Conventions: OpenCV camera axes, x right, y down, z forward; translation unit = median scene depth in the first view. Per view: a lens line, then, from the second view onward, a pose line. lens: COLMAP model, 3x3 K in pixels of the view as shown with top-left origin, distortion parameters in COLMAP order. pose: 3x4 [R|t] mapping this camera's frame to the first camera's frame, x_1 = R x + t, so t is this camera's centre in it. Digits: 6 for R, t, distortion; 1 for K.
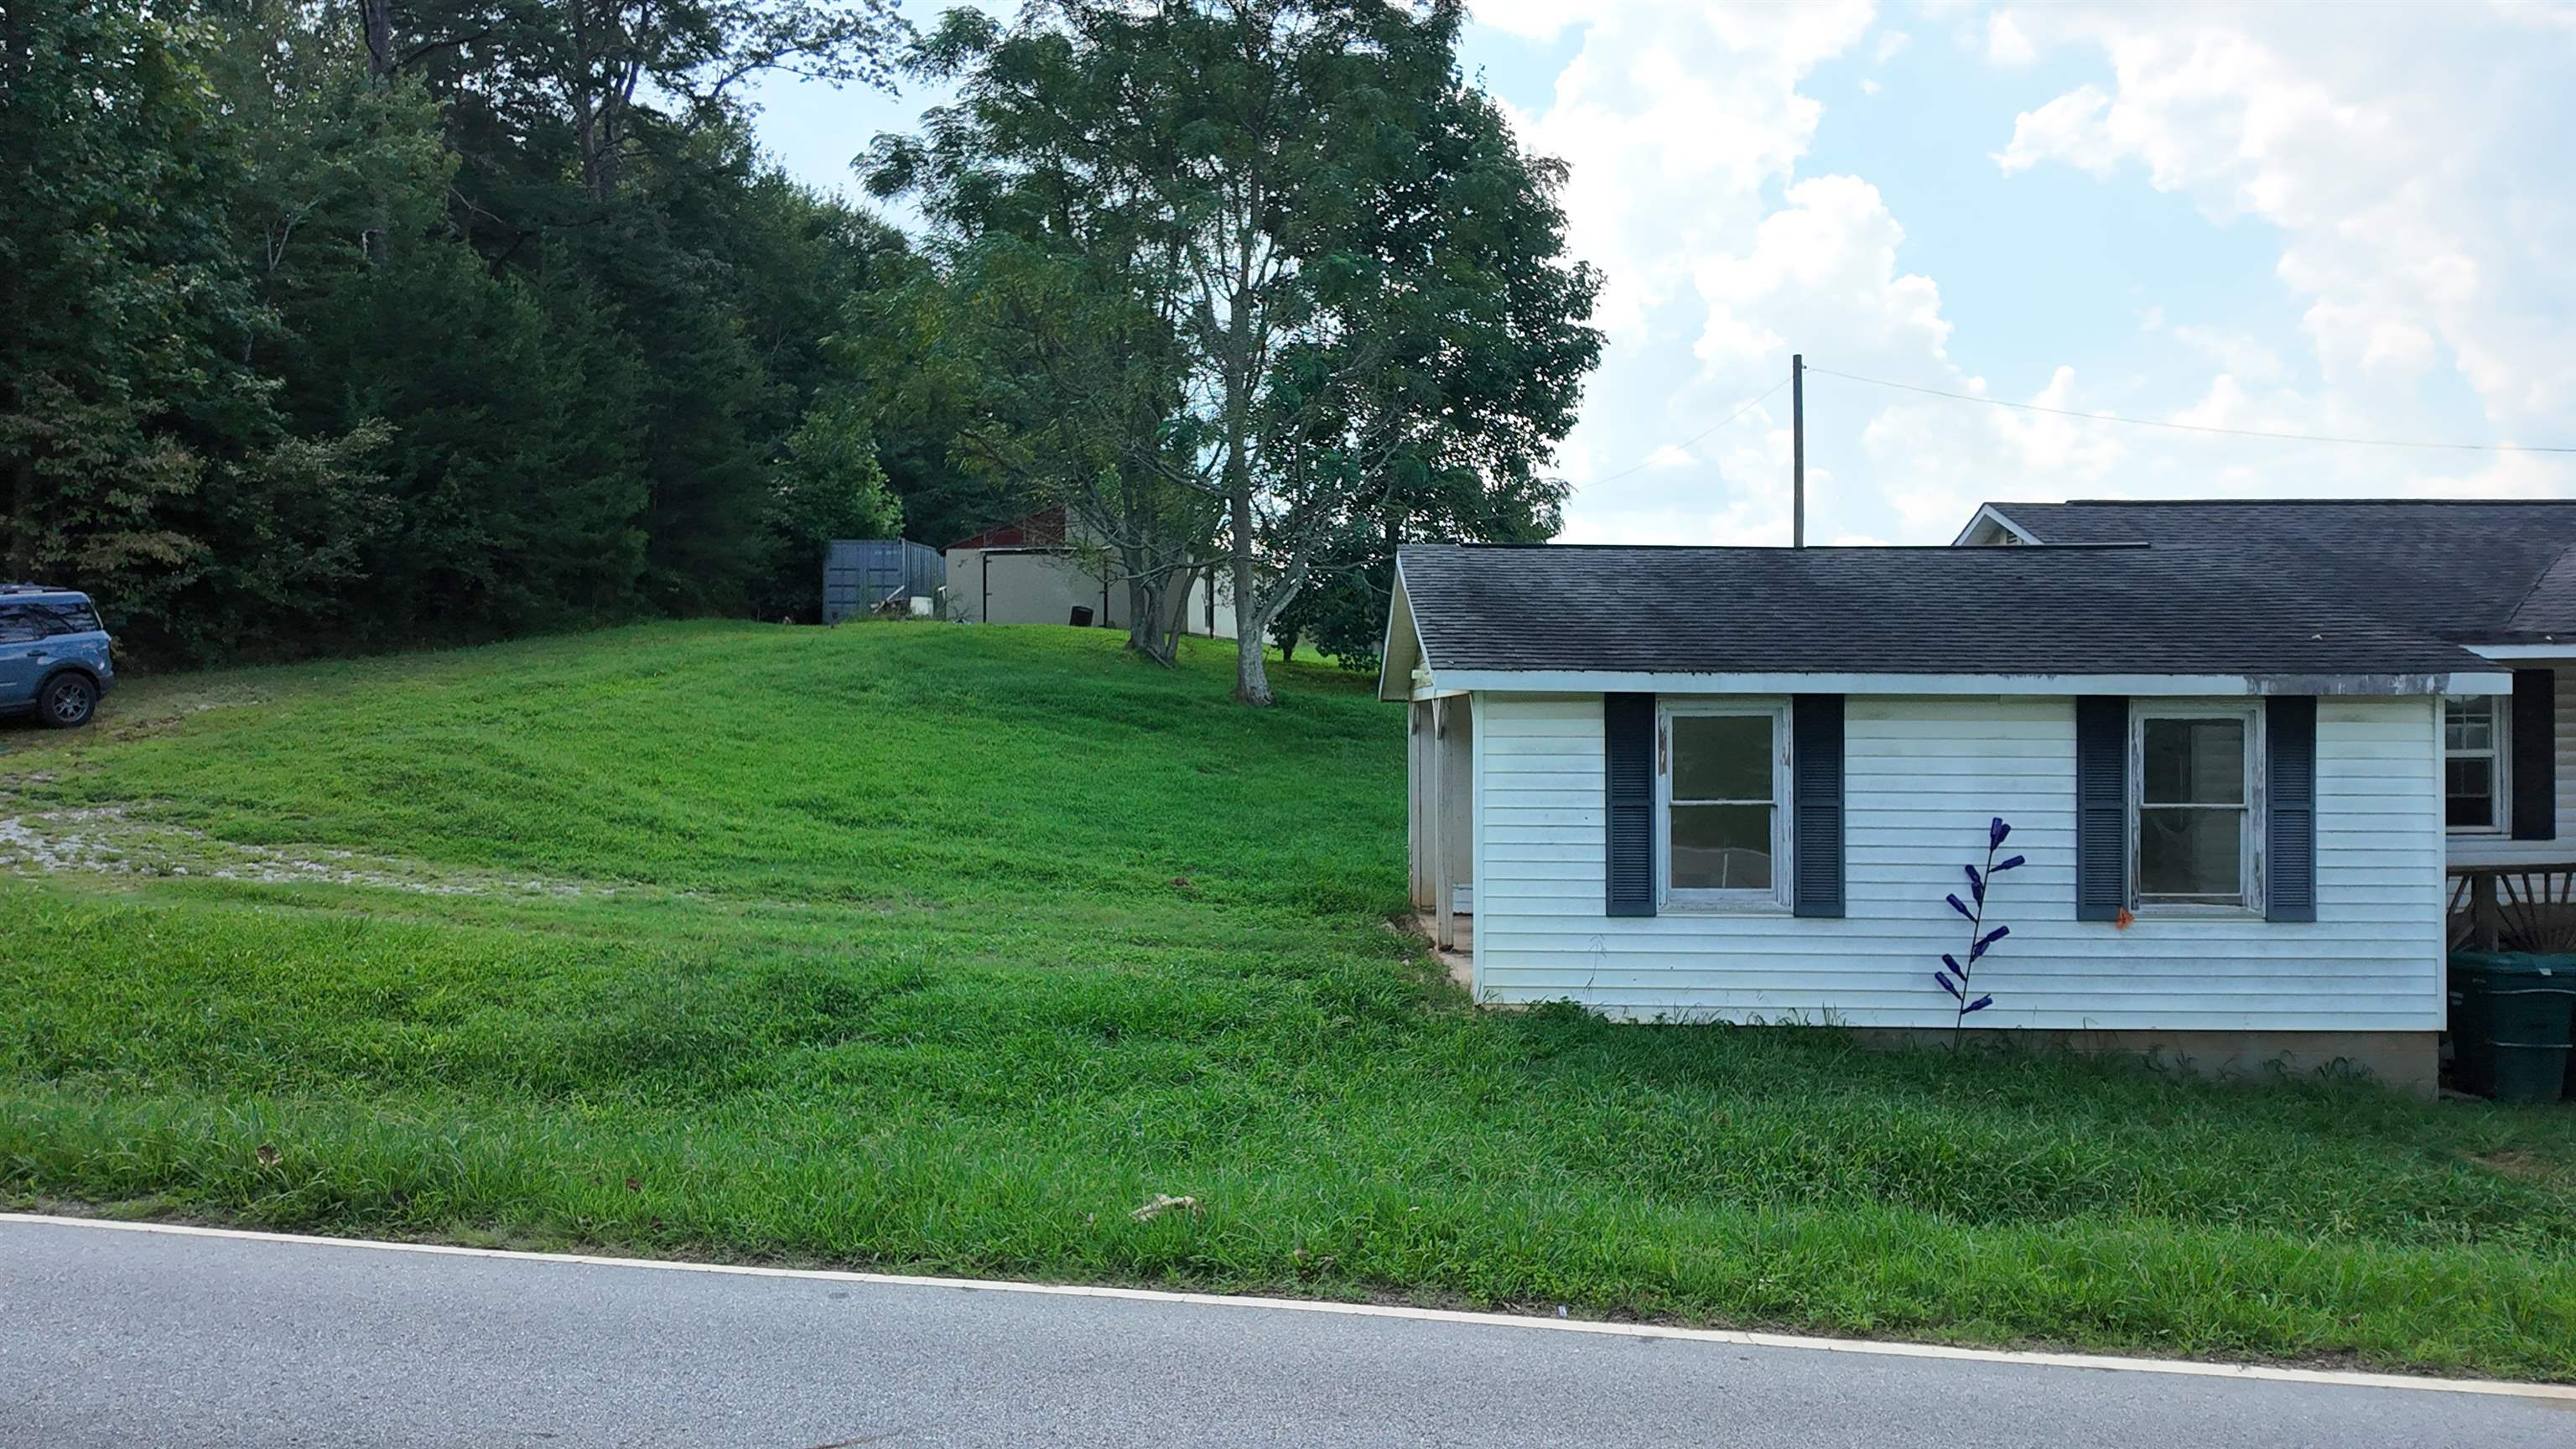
lens RADIAL K [[1694.1, 0, 1270.5], [0, 1694.1, 717.6], [0, 0, 1]] dist [0.123077, -0.177394]
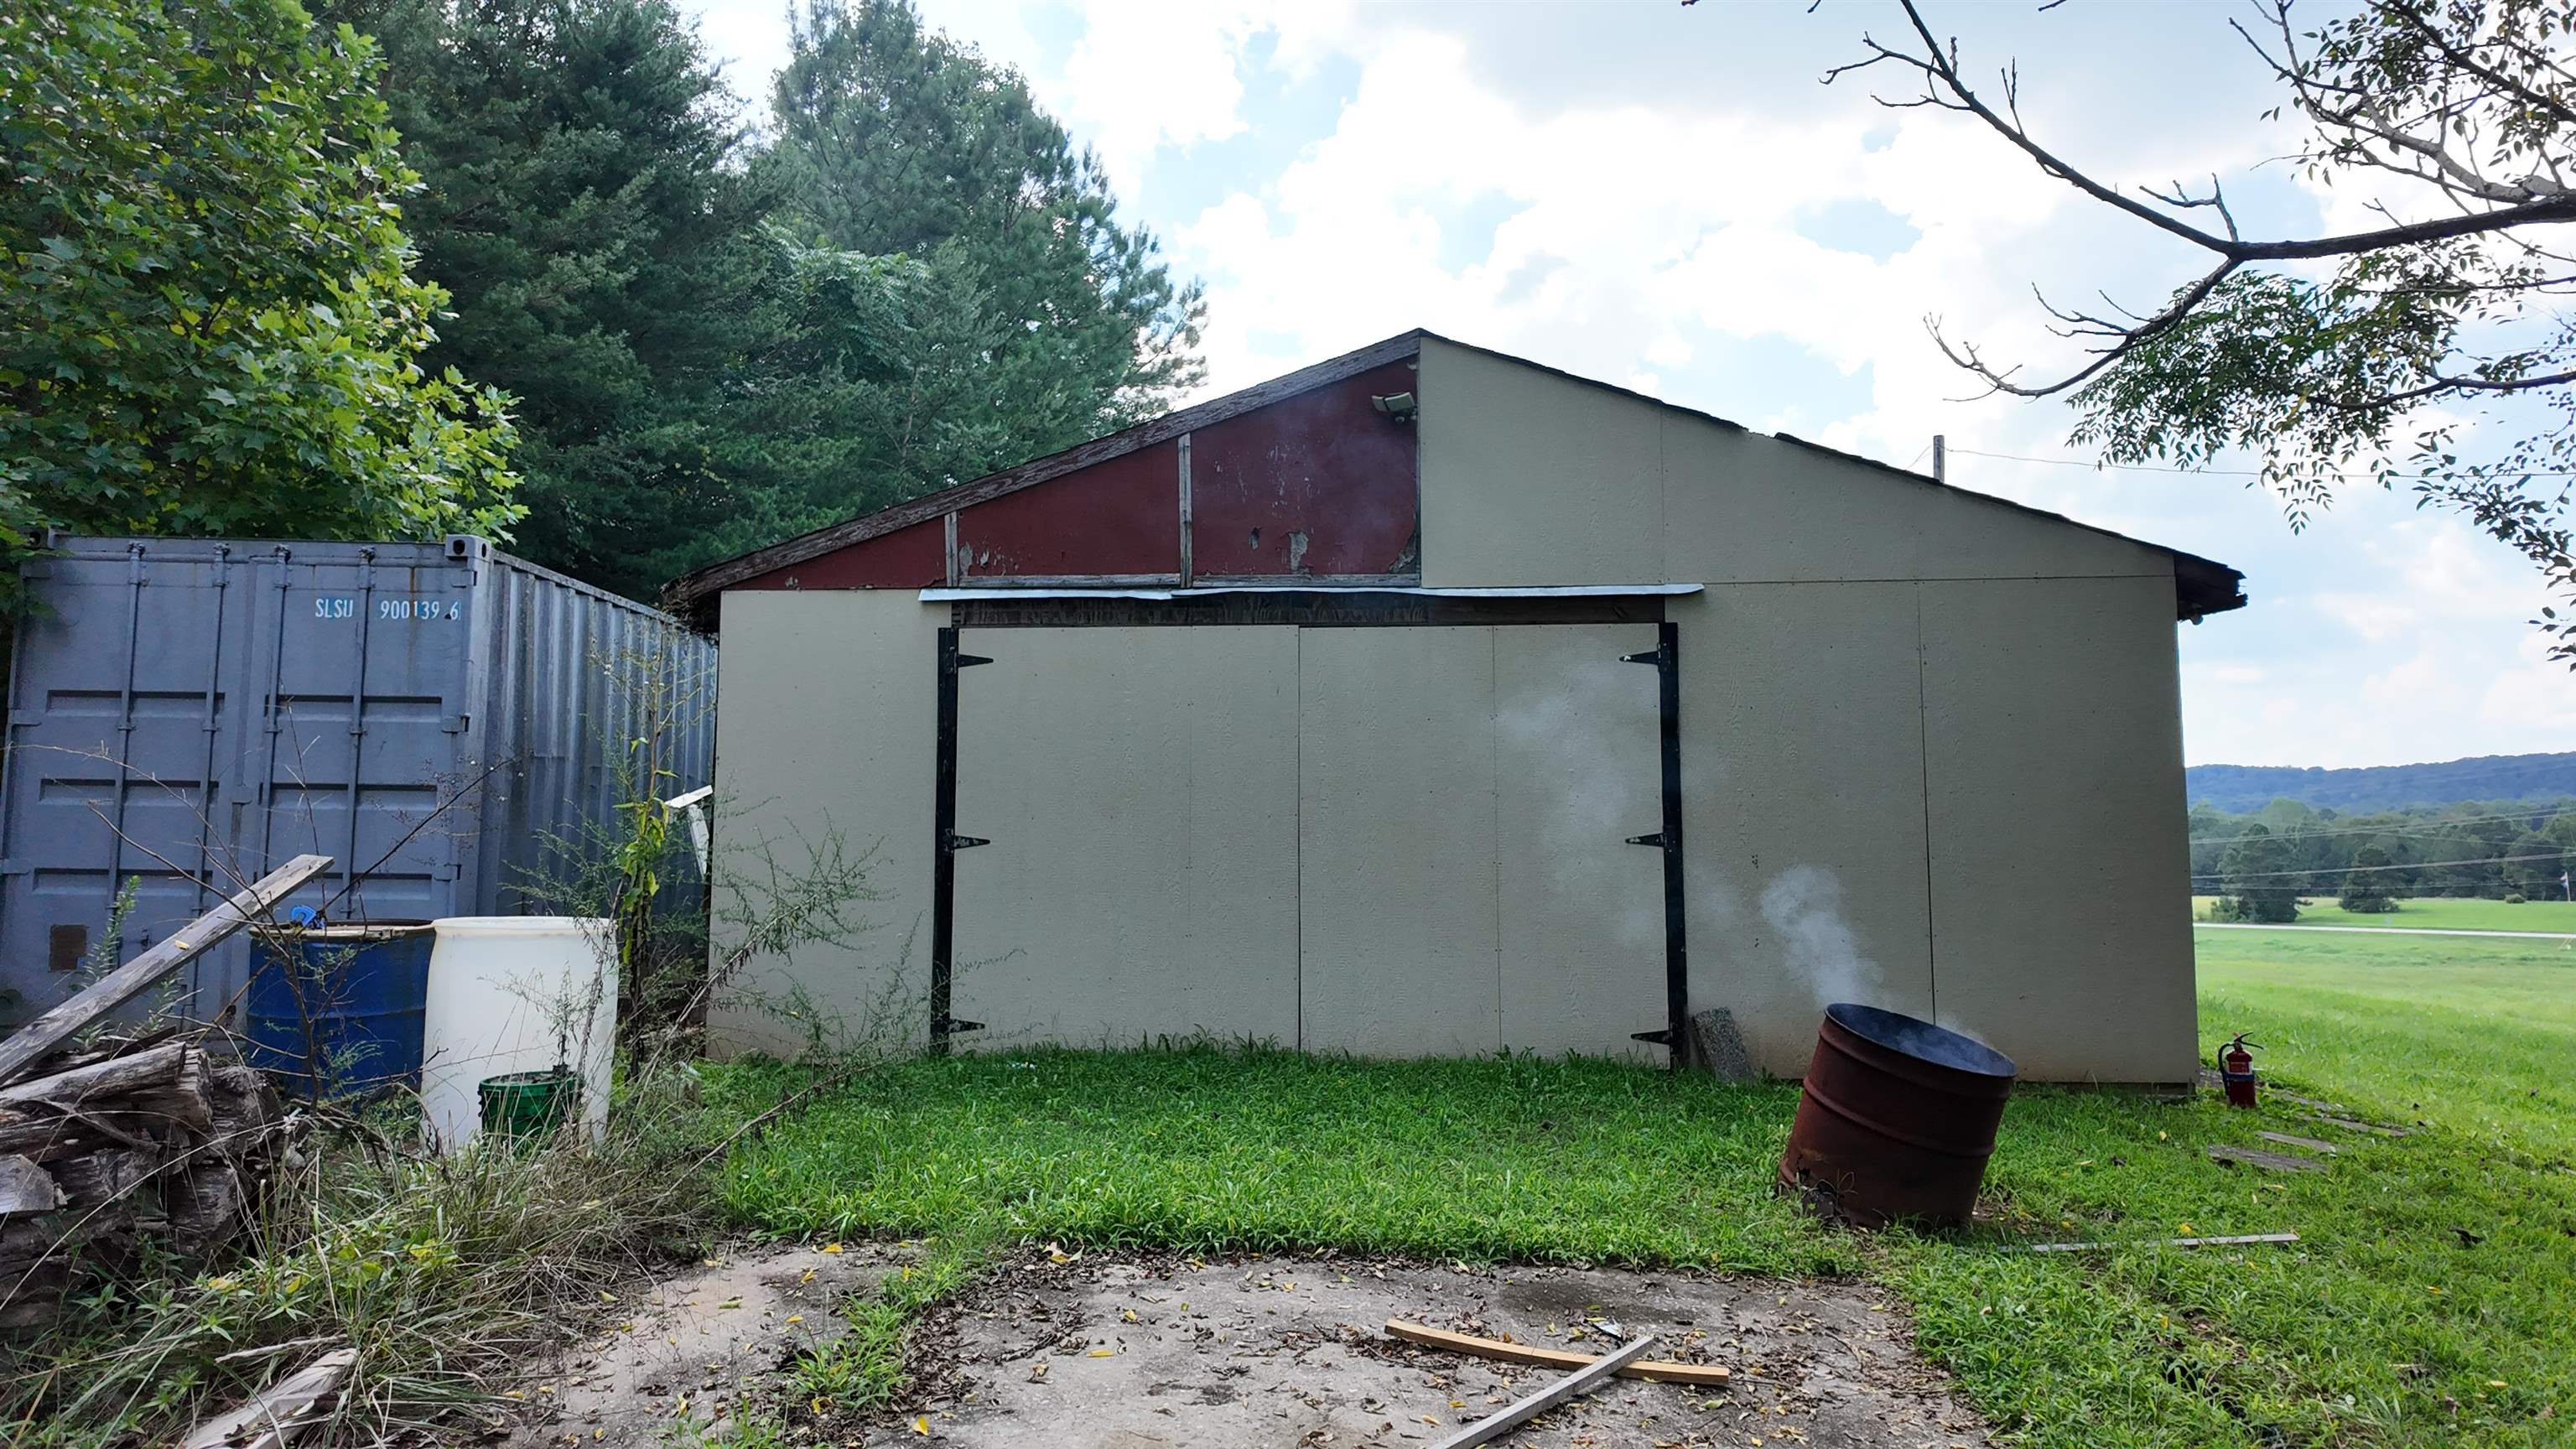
lens RADIAL K [[1694.1, 0, 1270.5], [0, 1694.1, 717.6], [0, 0, 1]] dist [0.123077, -0.177394]
pose [[0.990274, 0.014274, 0.138393, -0.156812], [-0.001471, 0.995741, -0.092178, -0.068301], [-0.139120, 0.091078, 0.986078, 0.807478]]
